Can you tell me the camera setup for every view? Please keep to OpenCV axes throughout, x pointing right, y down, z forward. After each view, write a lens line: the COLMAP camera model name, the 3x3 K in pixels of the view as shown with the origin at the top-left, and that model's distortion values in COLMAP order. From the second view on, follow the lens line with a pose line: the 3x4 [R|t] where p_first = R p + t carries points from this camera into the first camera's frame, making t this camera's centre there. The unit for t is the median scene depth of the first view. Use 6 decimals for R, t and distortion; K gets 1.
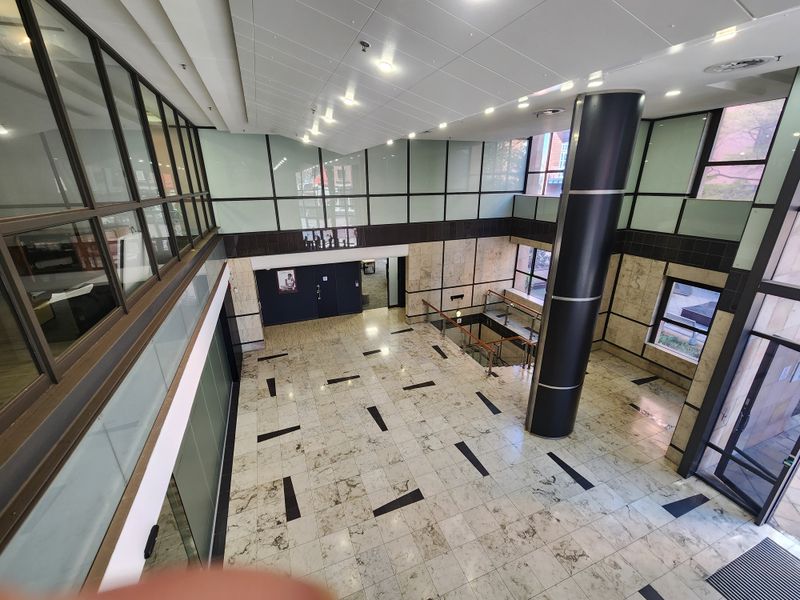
lens RADIAL K [[317.6, 0, 400.0], [0, 317.6, 300.0], [0, 0, 1]] dist [-0.000404, -0.000056]
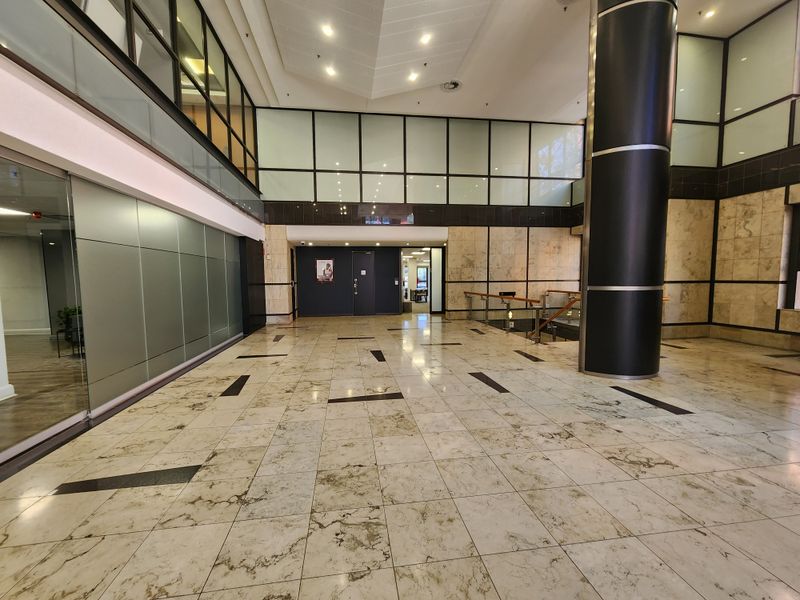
lens RADIAL K [[323.0, 0, 400.0], [0, 323.0, 300.0], [0, 0, 1]] dist [0.002664, -0.002521]
pose [[0.974540, 0.014378, -0.223754, 0.117738], [-0.072201, 0.964909, -0.252461, 0.316059], [0.212273, 0.262189, 0.941381, 0.148462]]
